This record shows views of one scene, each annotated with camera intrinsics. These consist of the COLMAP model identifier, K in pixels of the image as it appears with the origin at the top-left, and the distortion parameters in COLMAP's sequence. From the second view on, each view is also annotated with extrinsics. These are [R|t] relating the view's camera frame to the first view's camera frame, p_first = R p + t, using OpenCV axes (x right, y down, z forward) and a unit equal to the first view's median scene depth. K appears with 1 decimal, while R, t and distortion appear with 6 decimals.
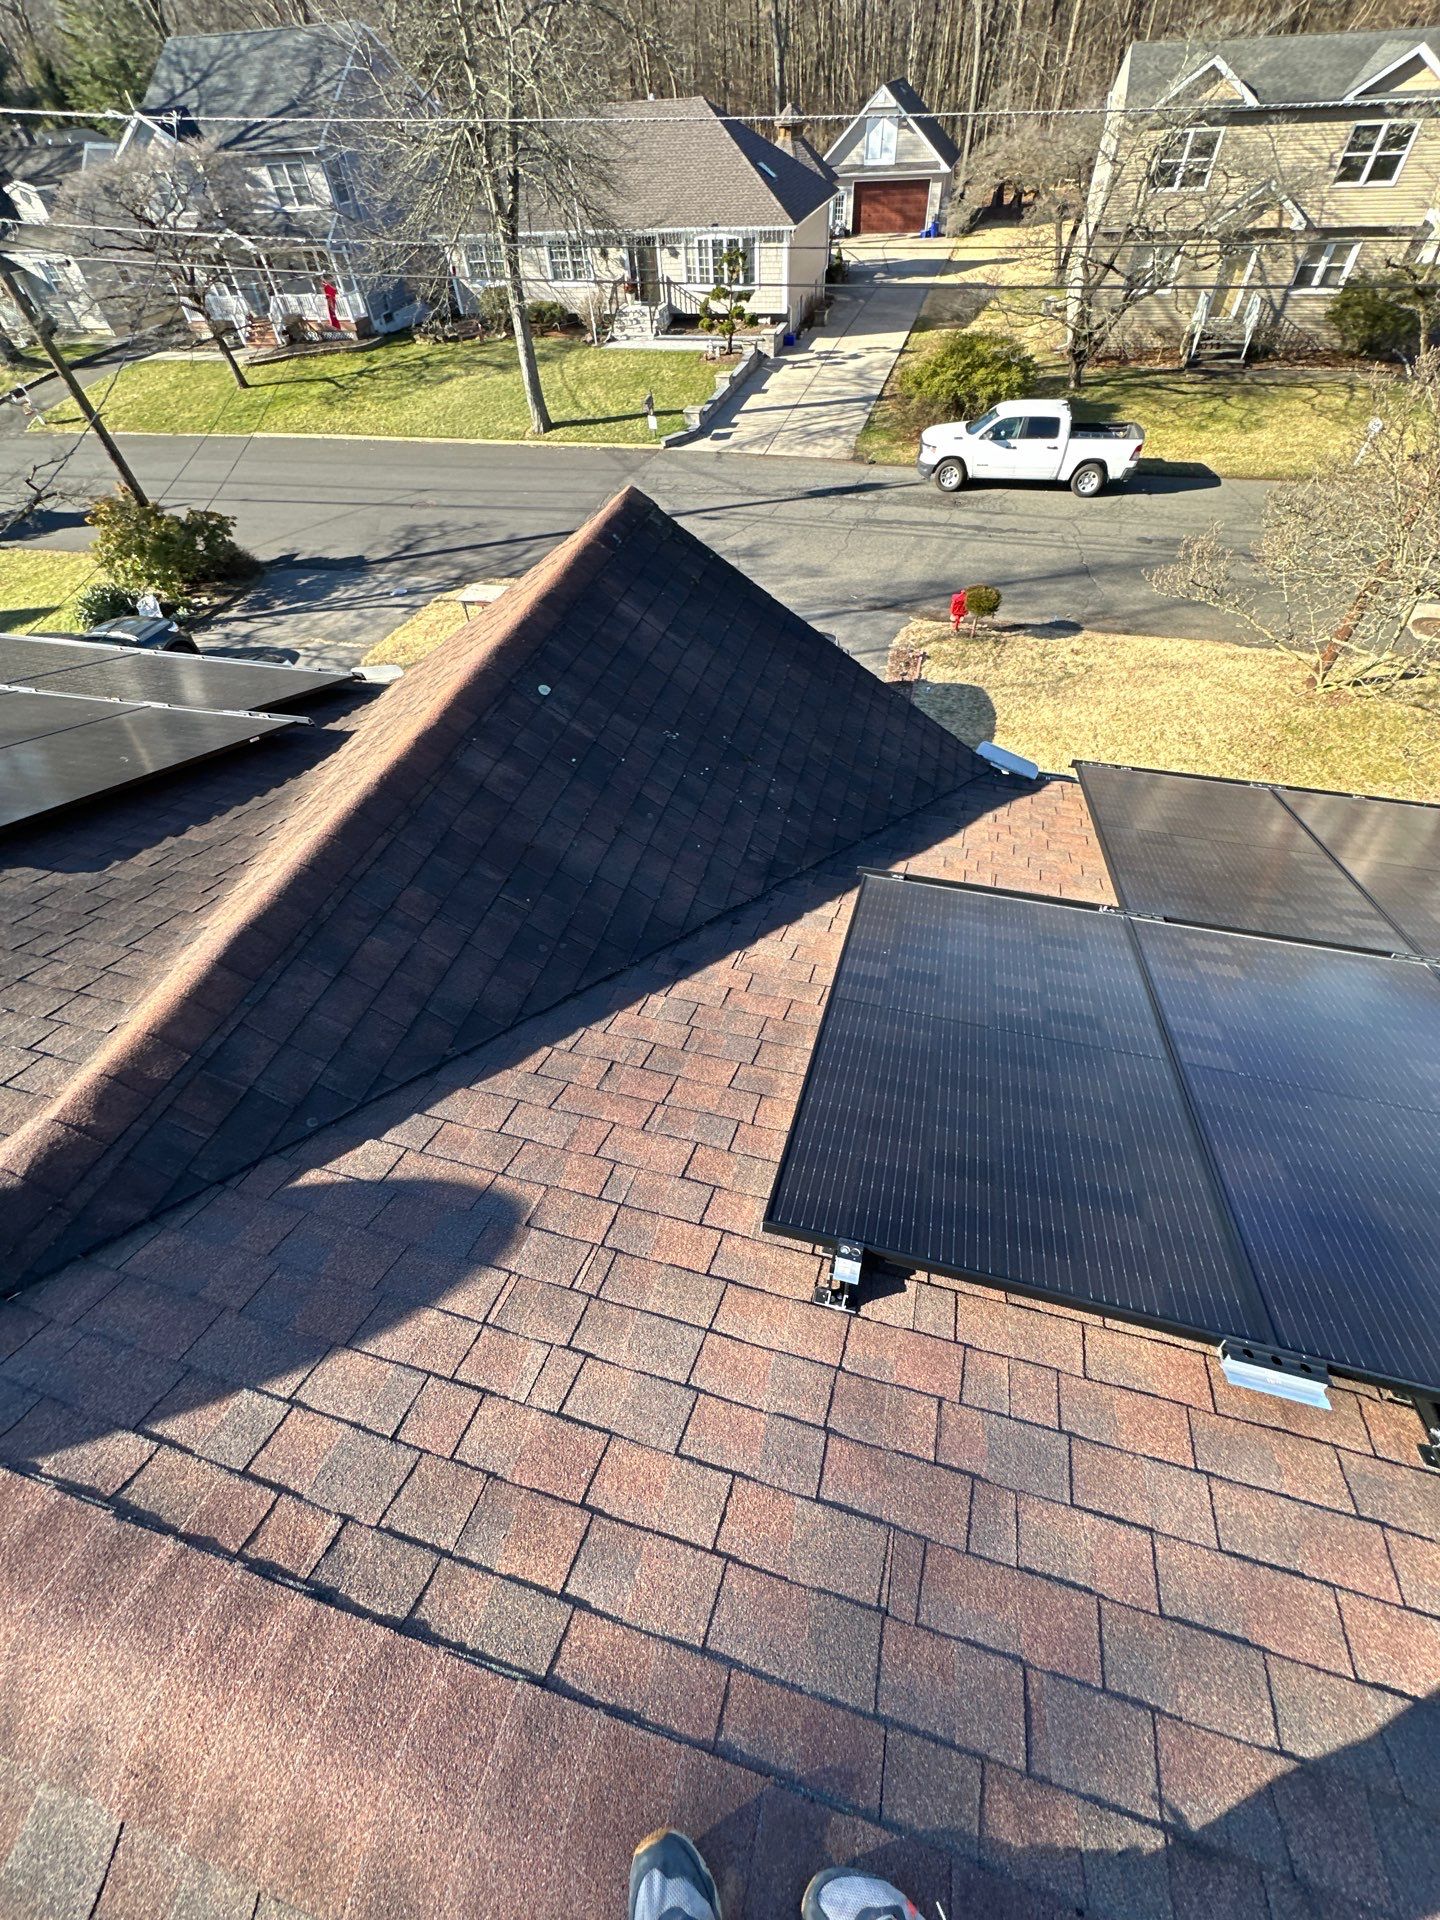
lens RADIAL K [[746.9, 0, 724.1], [0, 746.9, 968.4], [0, 0, 1]] dist [-0.000230, 0.000056]
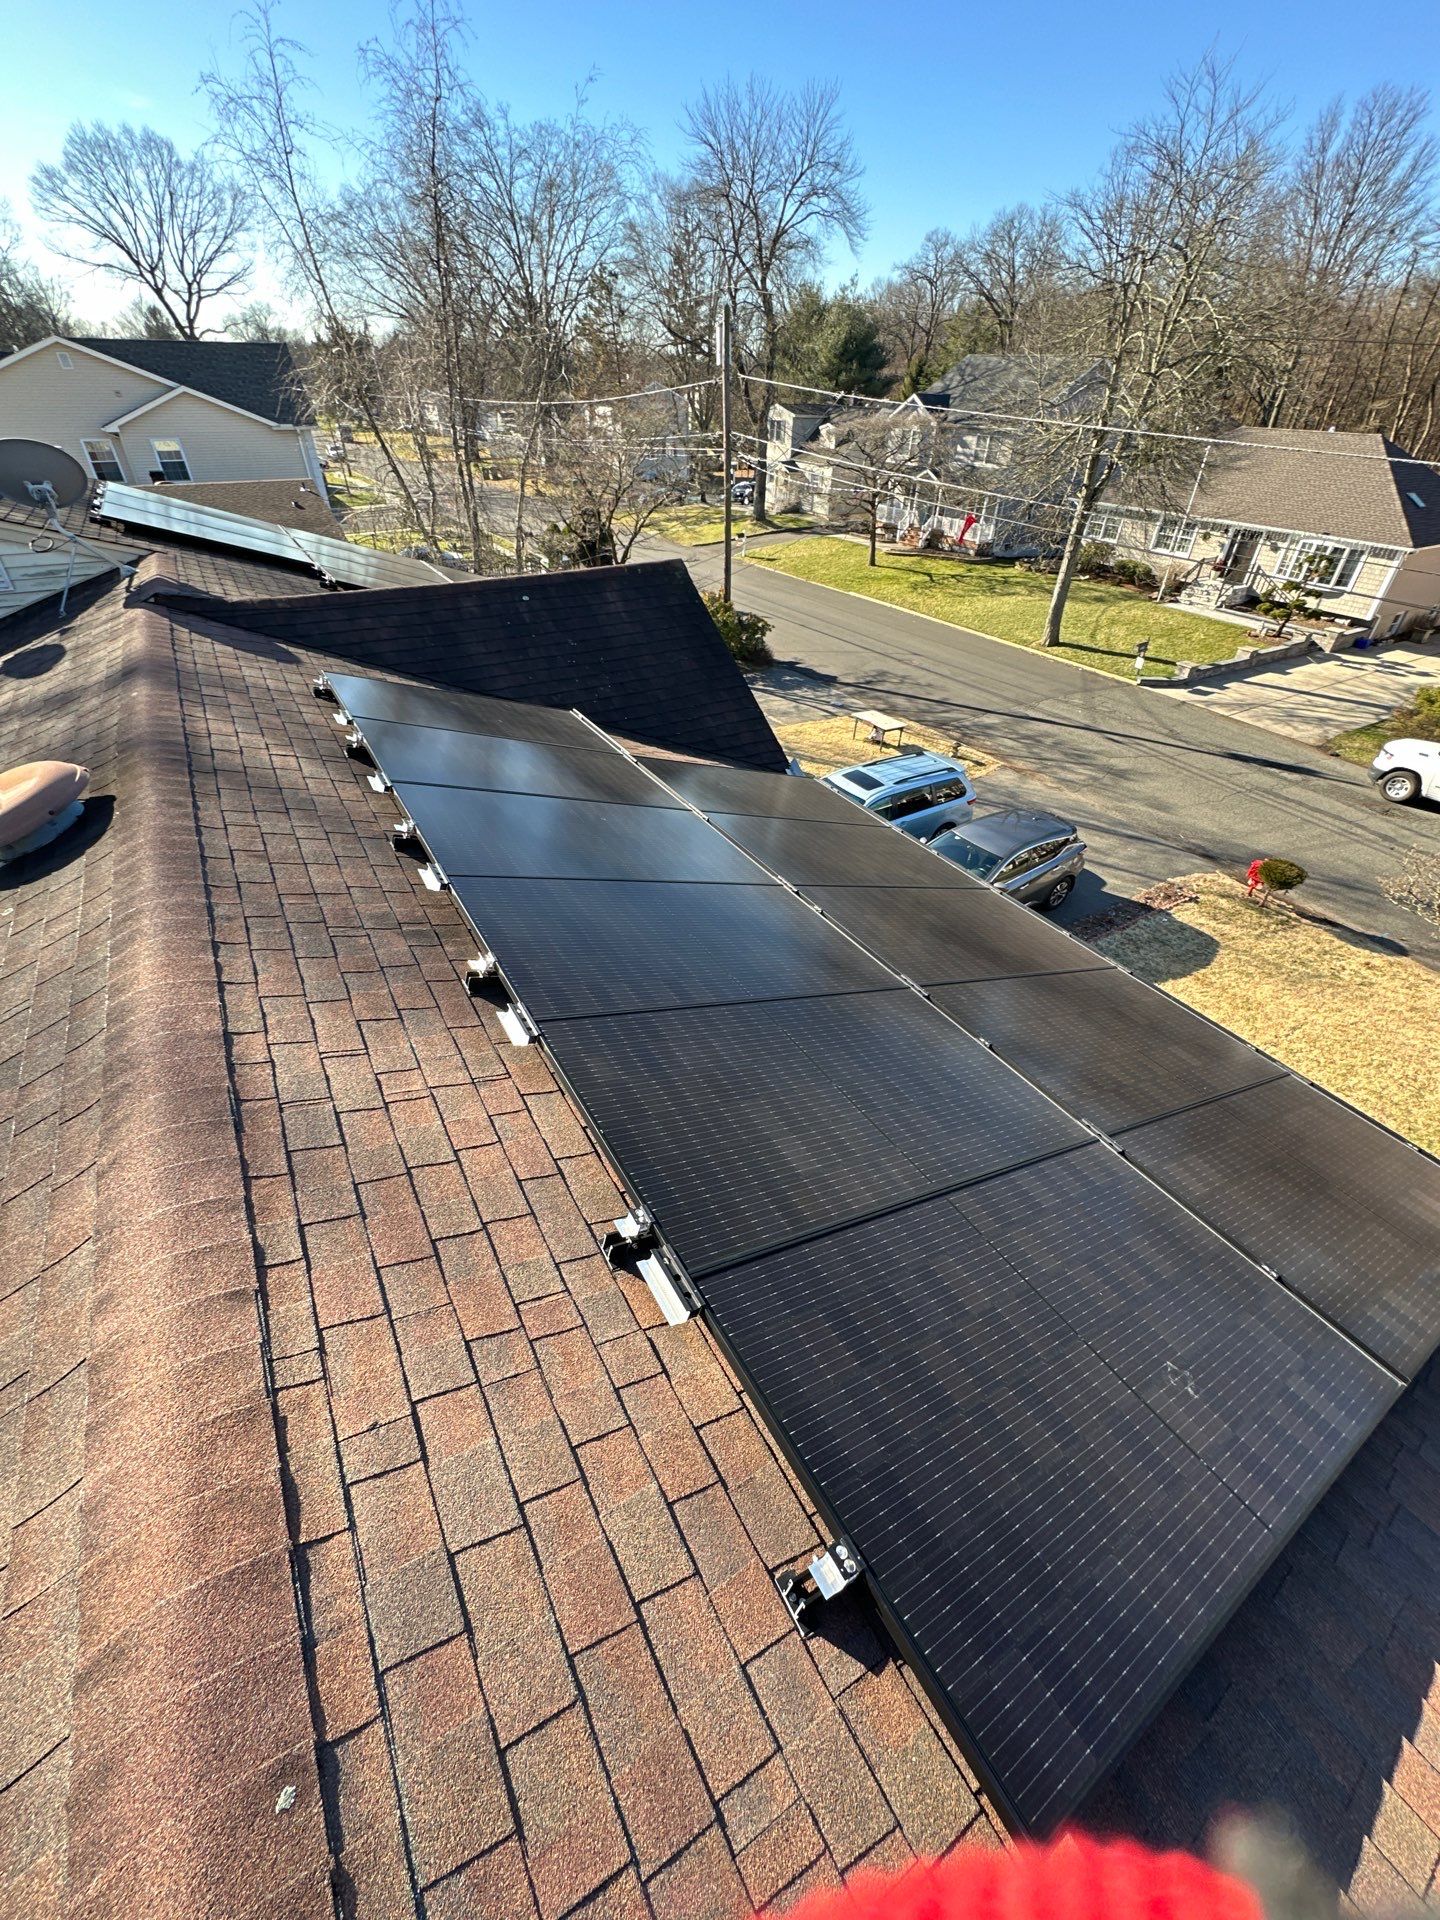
lens RADIAL K [[766.0, 0, 720.0], [0, 766.0, 960.0], [0, 0, 1]] dist [0.009843, -0.000043]
pose [[0.727140, 0.469664, -0.500683, 0.190992], [-0.573080, 0.816833, -0.066055, 0.036780], [0.377951, 0.334962, 0.863107, -0.041618]]
